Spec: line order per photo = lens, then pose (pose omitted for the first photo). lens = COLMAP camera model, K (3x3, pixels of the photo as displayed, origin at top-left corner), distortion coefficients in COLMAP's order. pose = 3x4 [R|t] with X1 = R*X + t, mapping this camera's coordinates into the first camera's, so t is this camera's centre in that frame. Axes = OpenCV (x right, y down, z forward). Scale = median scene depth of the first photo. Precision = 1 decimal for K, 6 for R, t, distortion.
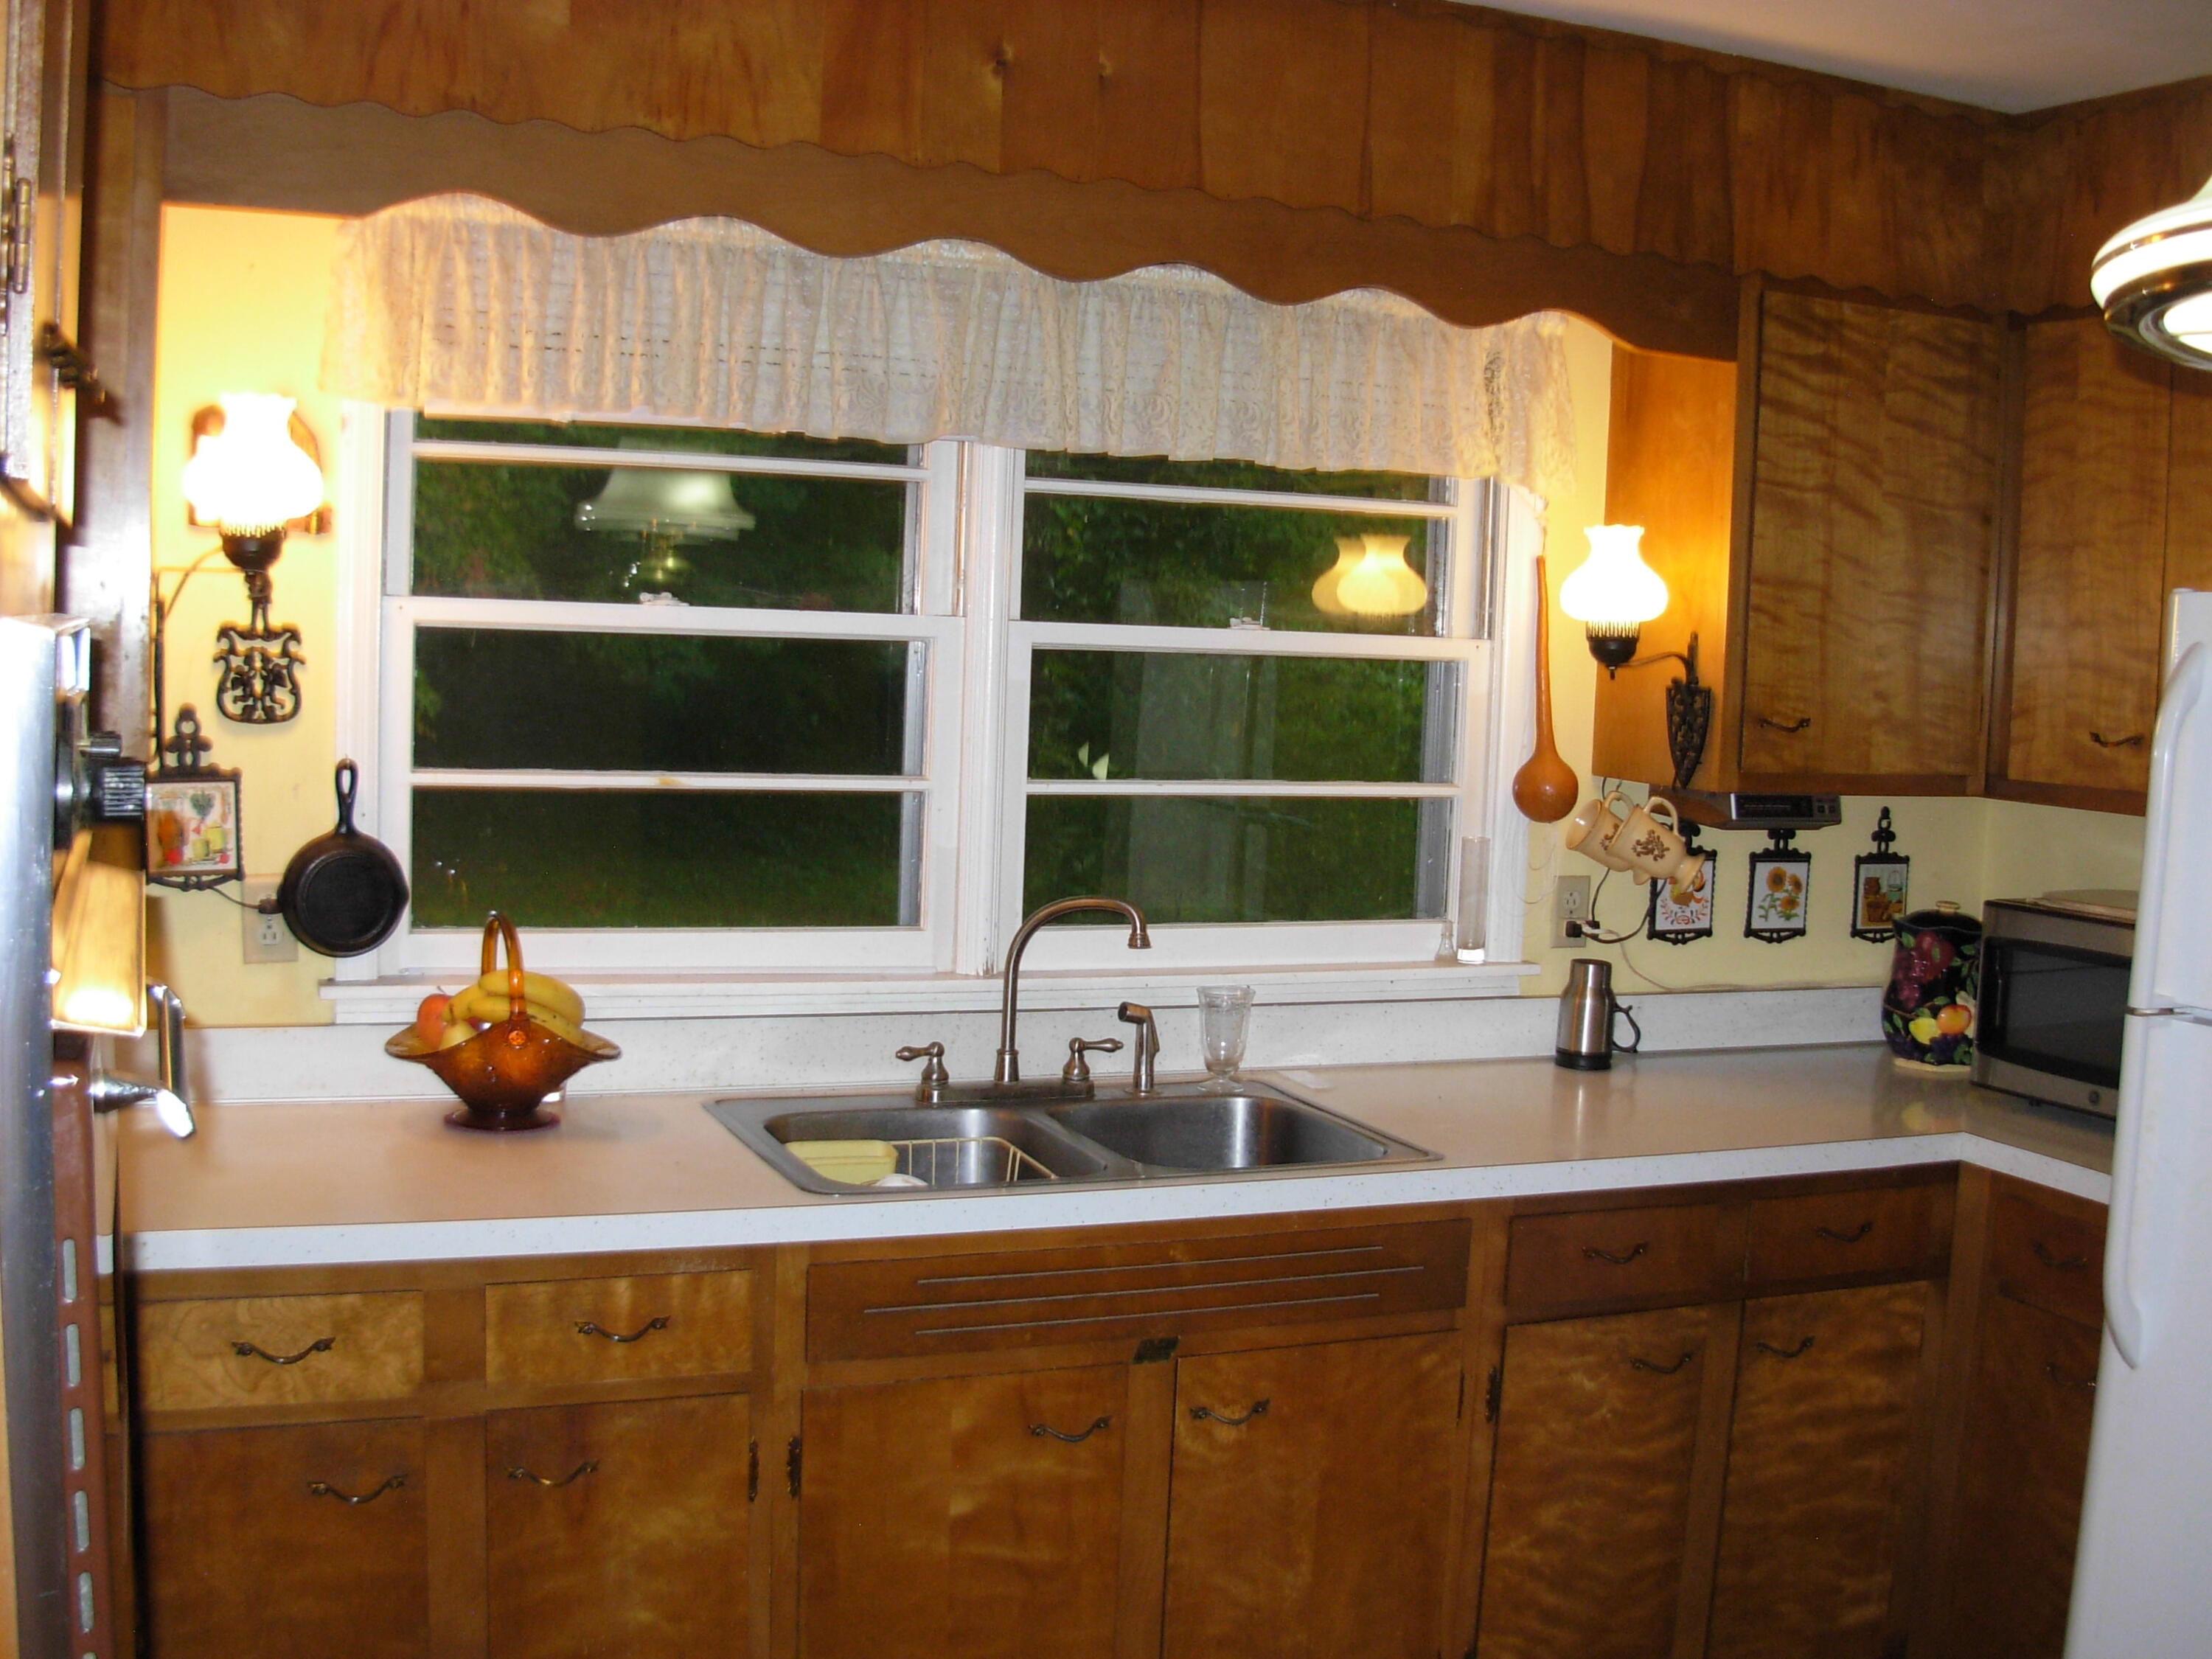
lens RADIAL K [[2347.4, 0, 1115.0], [0, 2347.4, 862.3], [0, 0, 1]] dist [-0.253628, 0.187455]
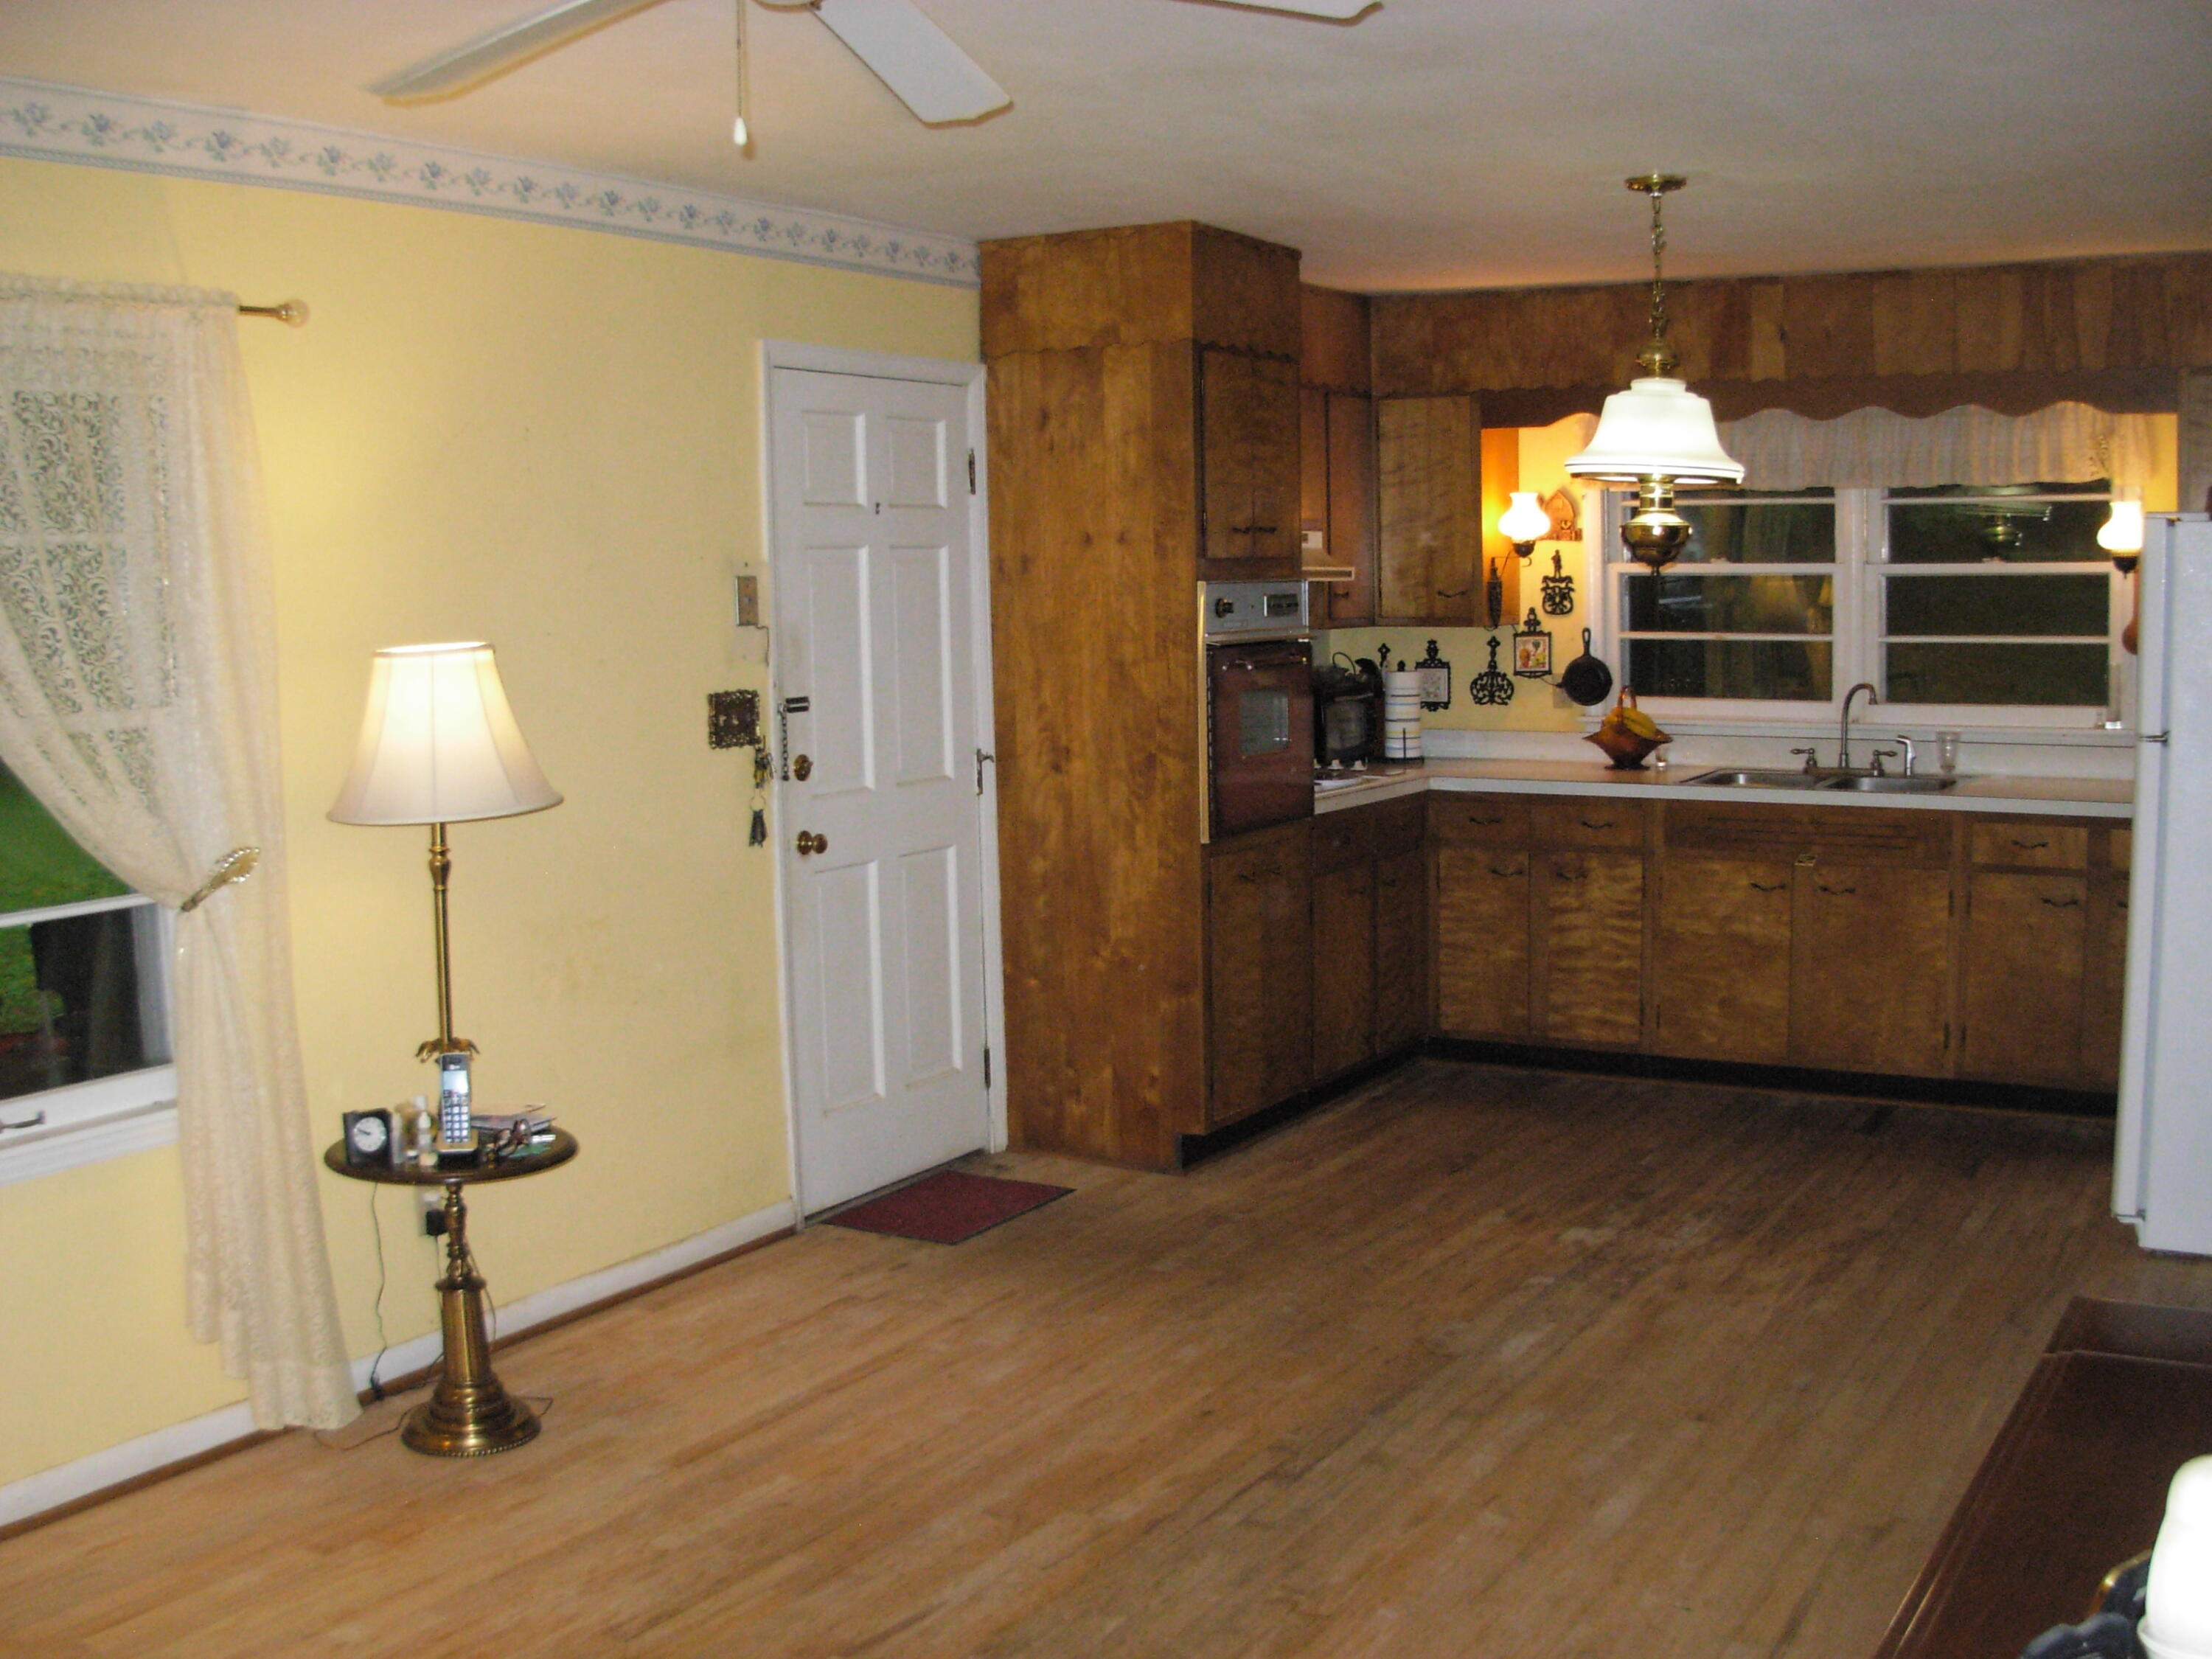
lens RADIAL K [[2347.4, 0, 1115.0], [0, 2347.4, 862.3], [0, 0, 1]] dist [-0.253628, 0.187455]
pose [[0.600214, 0.046184, -0.798505, 1.423507], [-0.037105, 0.998865, 0.029881, 0.158759], [0.798979, 0.011694, 0.601246, -0.975725]]
